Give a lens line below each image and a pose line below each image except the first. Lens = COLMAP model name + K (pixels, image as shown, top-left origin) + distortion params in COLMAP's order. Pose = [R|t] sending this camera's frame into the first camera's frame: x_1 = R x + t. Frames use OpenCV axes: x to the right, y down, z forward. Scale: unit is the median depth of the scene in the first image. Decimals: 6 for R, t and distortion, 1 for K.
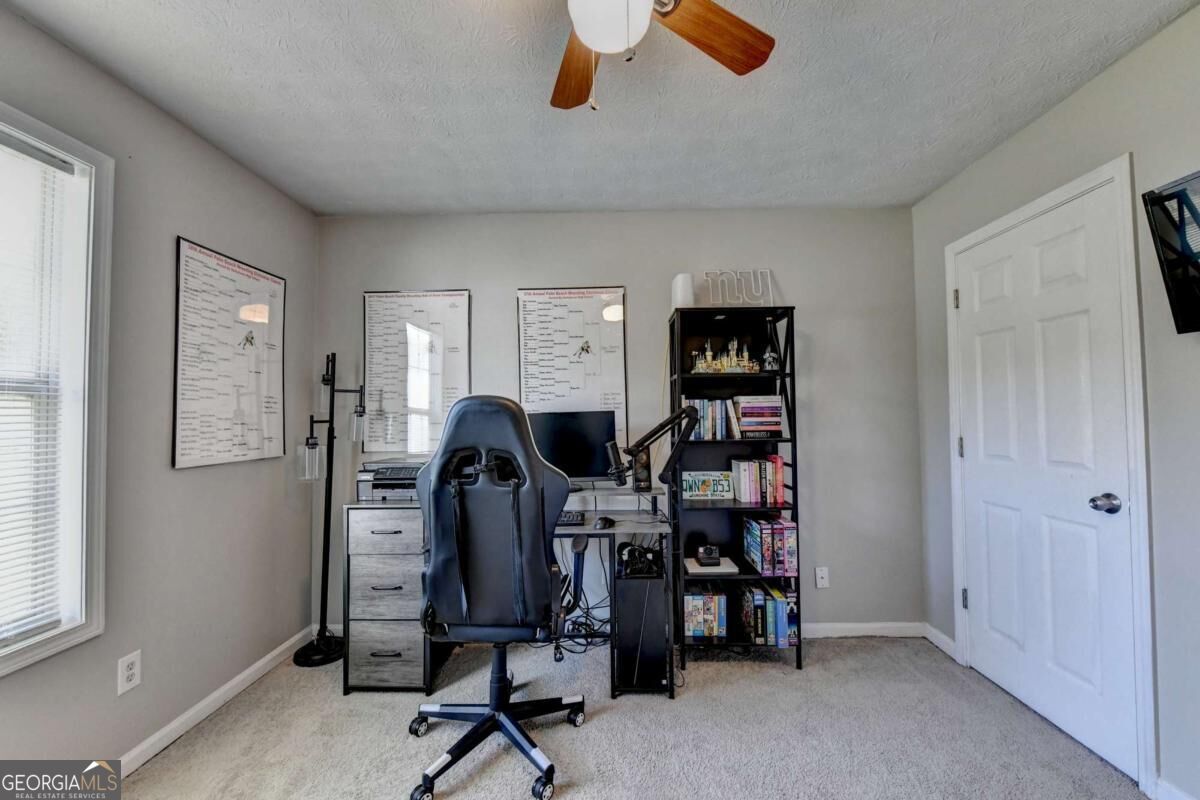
lens RADIAL K [[486.5, 0, 604.8], [0, 486.5, 400.9], [0, 0, 1]] dist [-0.002872, -0.000263]
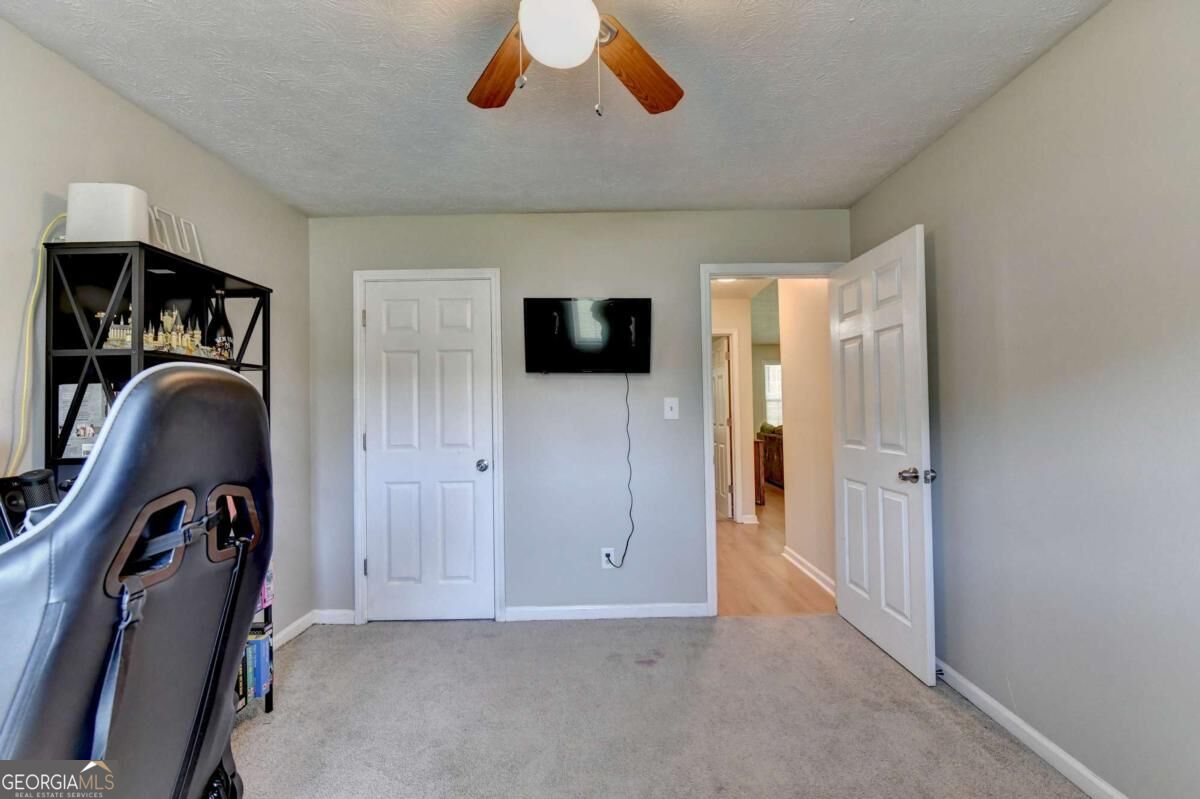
lens RADIAL K [[486.5, 0, 604.8], [0, 486.5, 400.4], [0, 0, 1]] dist [-0.002872, -0.000263]
pose [[-0.032812, 0.027481, 0.999084, -0.482431], [-0.015622, 0.999486, -0.028005, 0.016446], [-0.999339, -0.016527, -0.032366, 0.436863]]
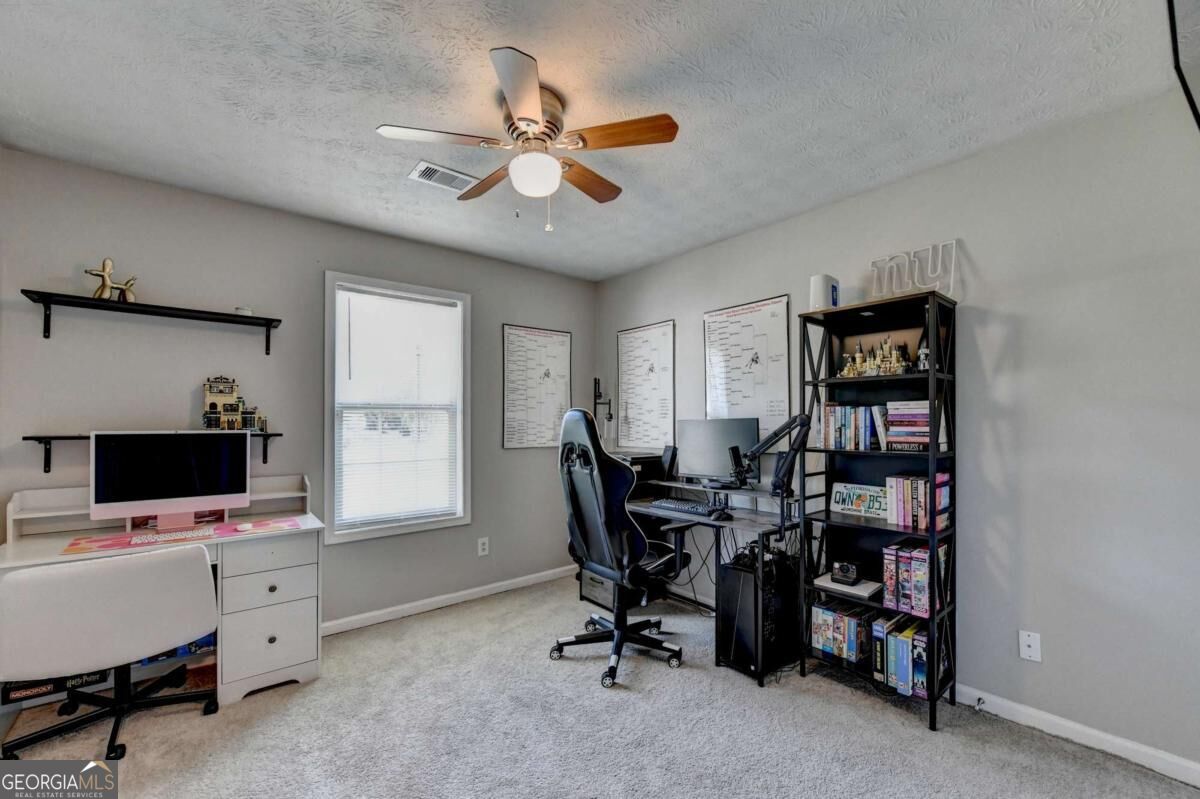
lens RADIAL K [[503.3, 0, 596.9], [0, 503.3, 420.4], [0, 0, 1]] dist [-0.001315, -0.000173]
pose [[0.639654, 0.008214, -0.768619, 0.677637], [0.019045, 0.999467, 0.026531, -0.010899], [0.768427, -0.031609, 0.639156, 0.026032]]
